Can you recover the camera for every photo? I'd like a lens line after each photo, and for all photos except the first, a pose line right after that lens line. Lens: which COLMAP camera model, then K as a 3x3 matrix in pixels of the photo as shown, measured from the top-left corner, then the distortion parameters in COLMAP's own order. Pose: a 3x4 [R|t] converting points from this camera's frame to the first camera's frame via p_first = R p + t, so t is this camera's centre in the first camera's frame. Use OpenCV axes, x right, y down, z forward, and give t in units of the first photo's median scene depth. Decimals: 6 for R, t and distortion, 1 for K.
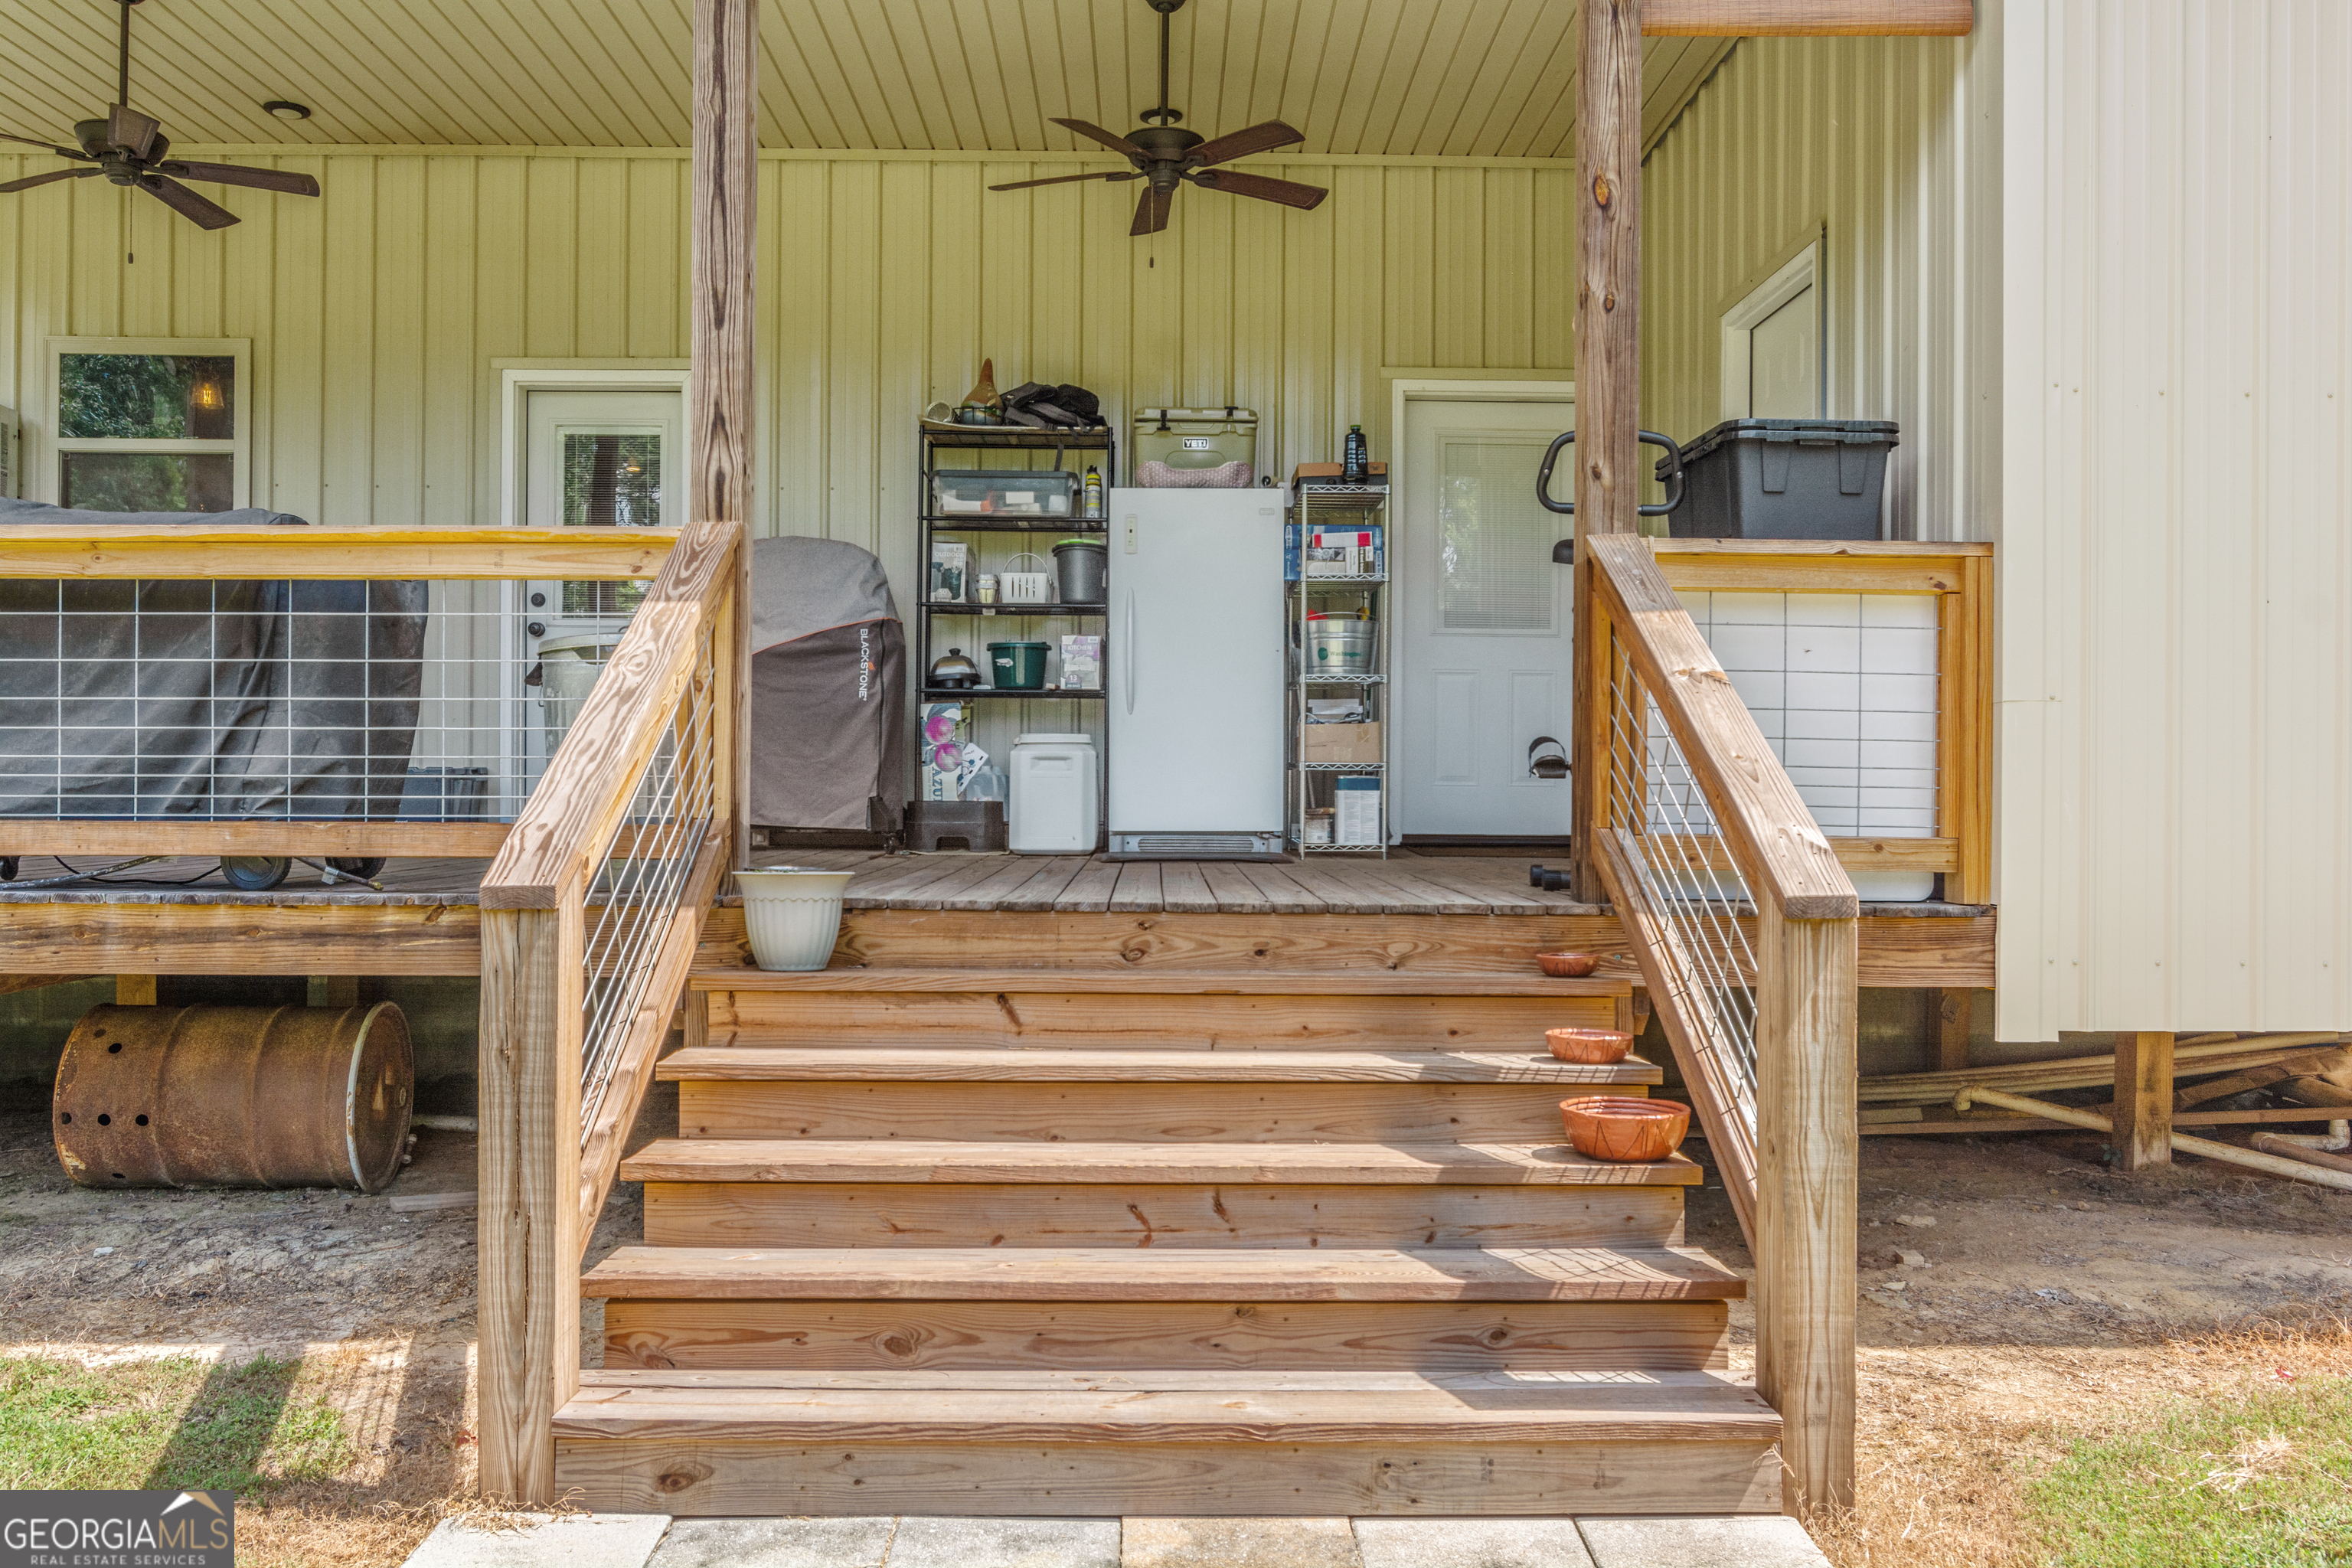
lens RADIAL K [[1705.3, 0, 1177.2], [0, 1705.3, 783.0], [0, 0, 1]] dist [-0.002076, -0.031847]
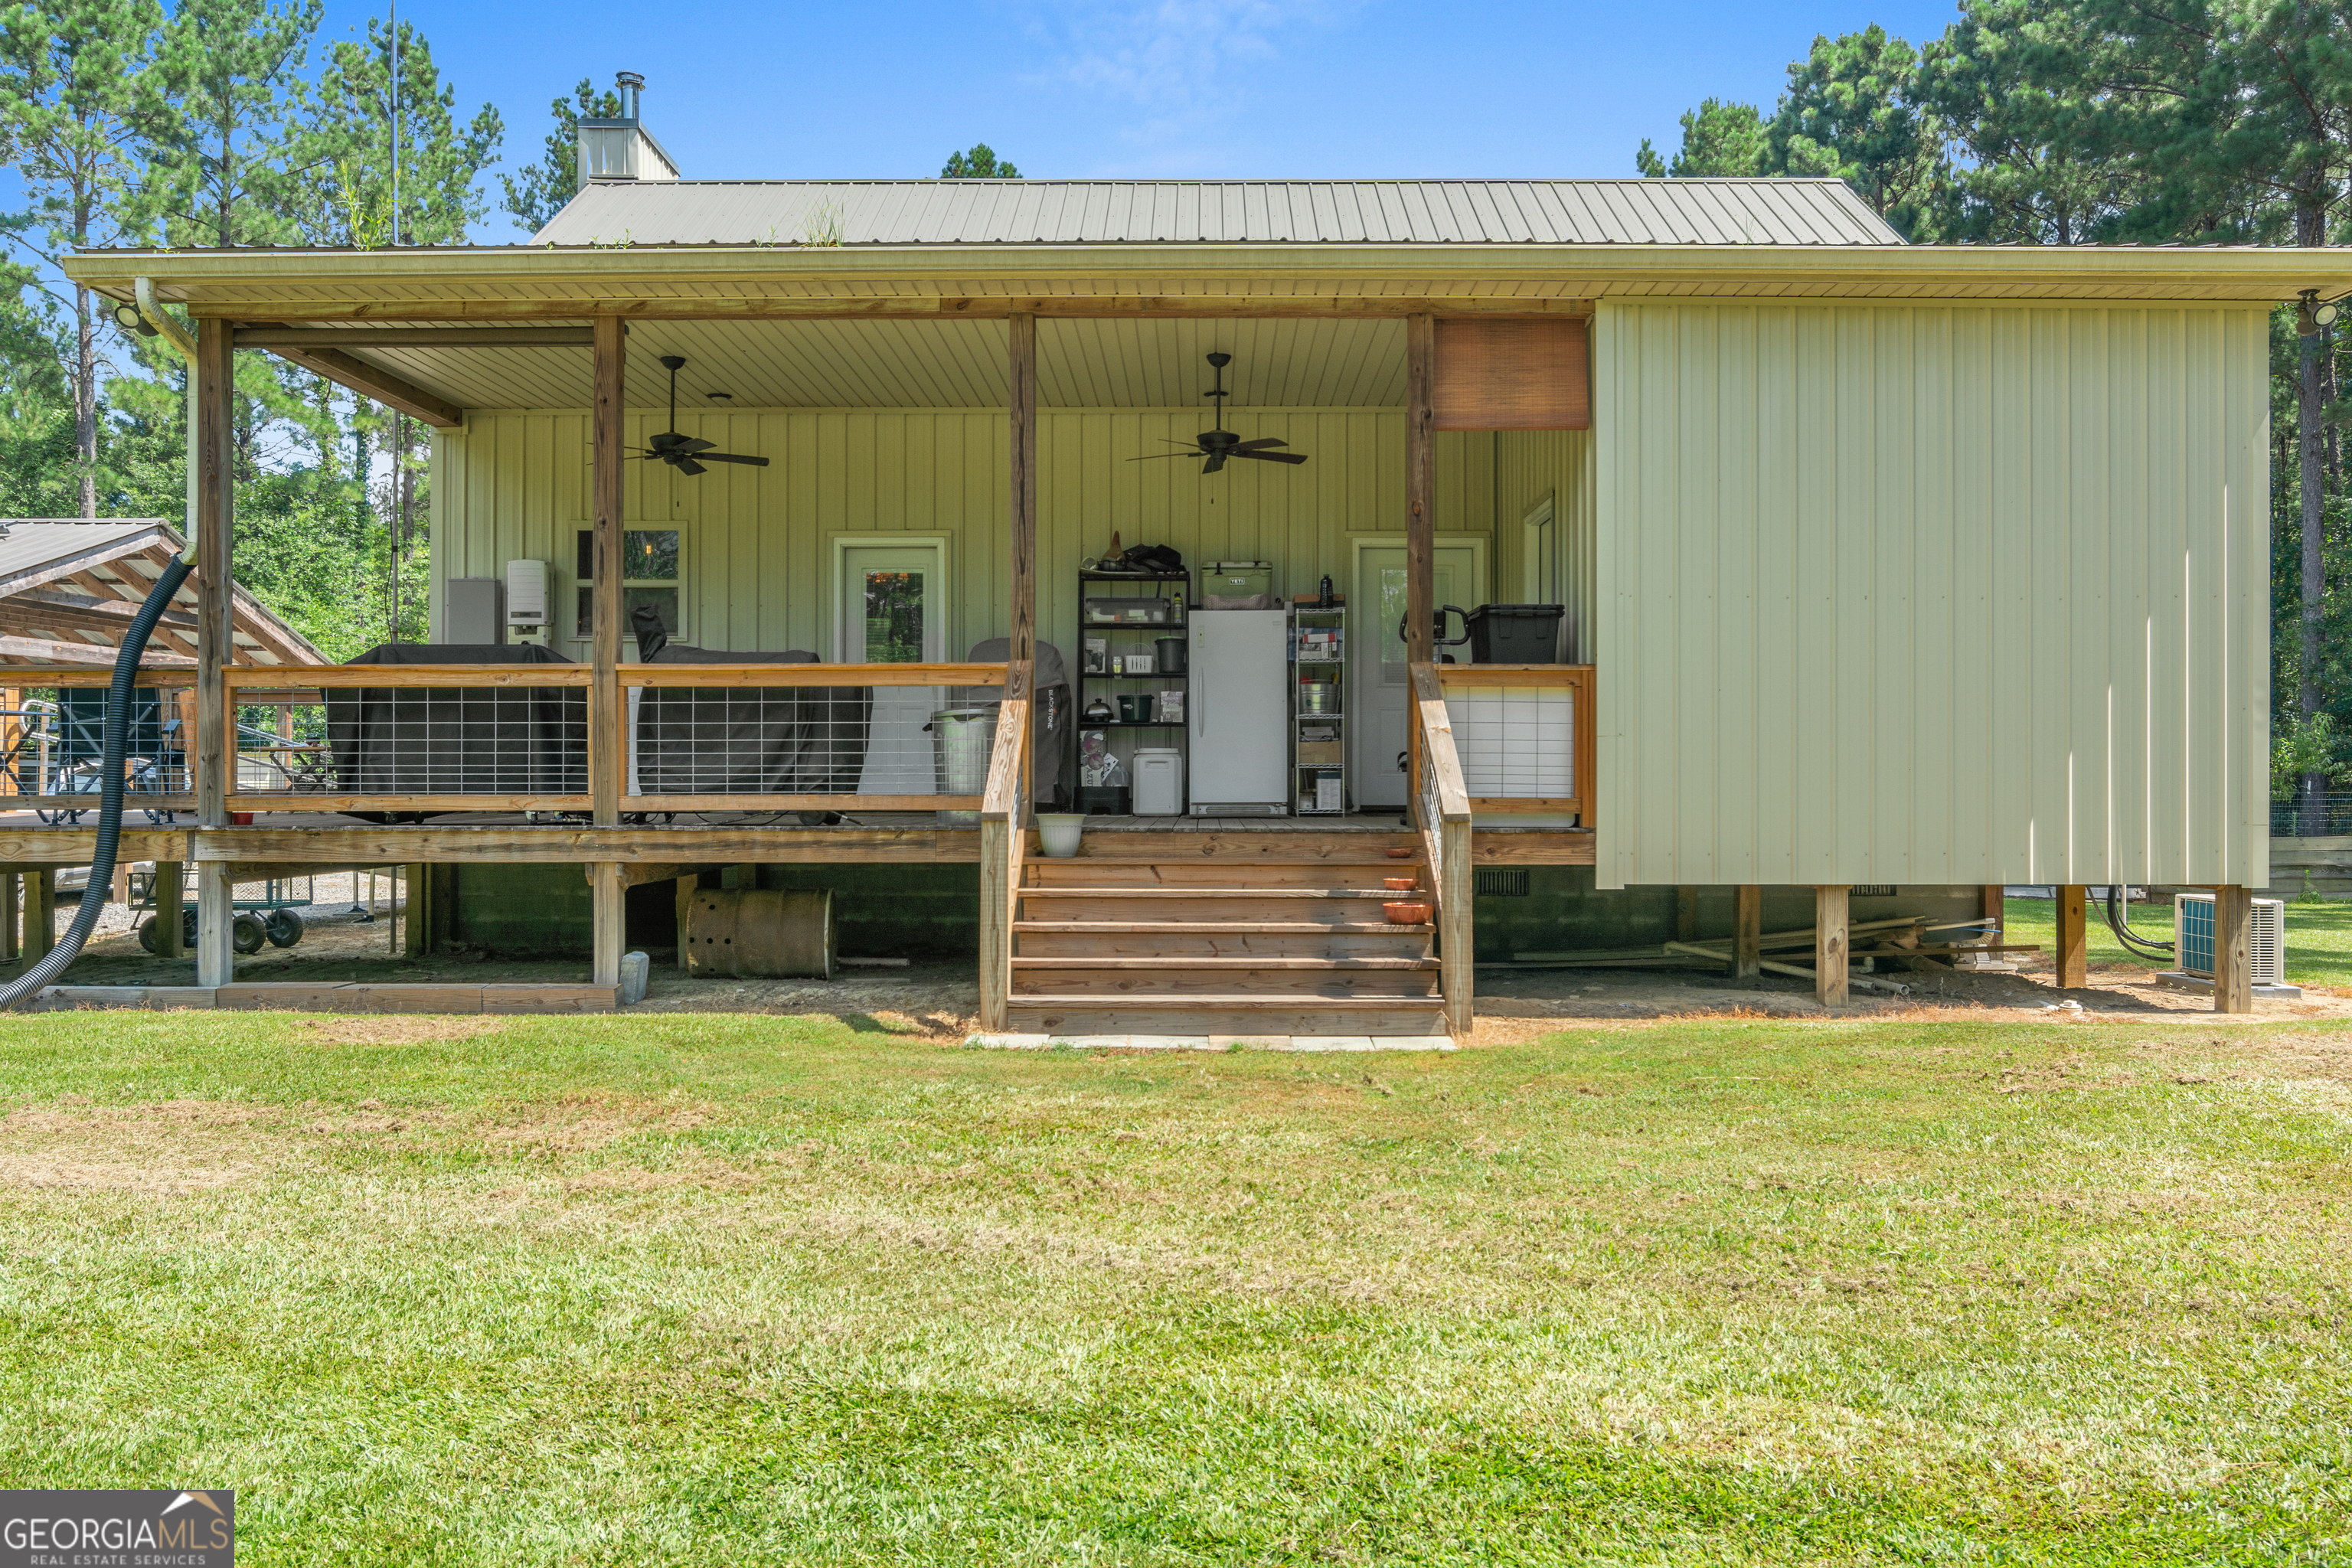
lens RADIAL K [[1705.3, 0, 1172.0], [0, 1705.3, 781.7], [0, 0, 1]] dist [-0.002076, -0.031847]
pose [[0.999429, -0.005766, -0.033306, 0.001437], [0.005835, 0.999981, 0.001975, 0.002508], [0.033294, -0.002168, 0.999443, -0.787622]]
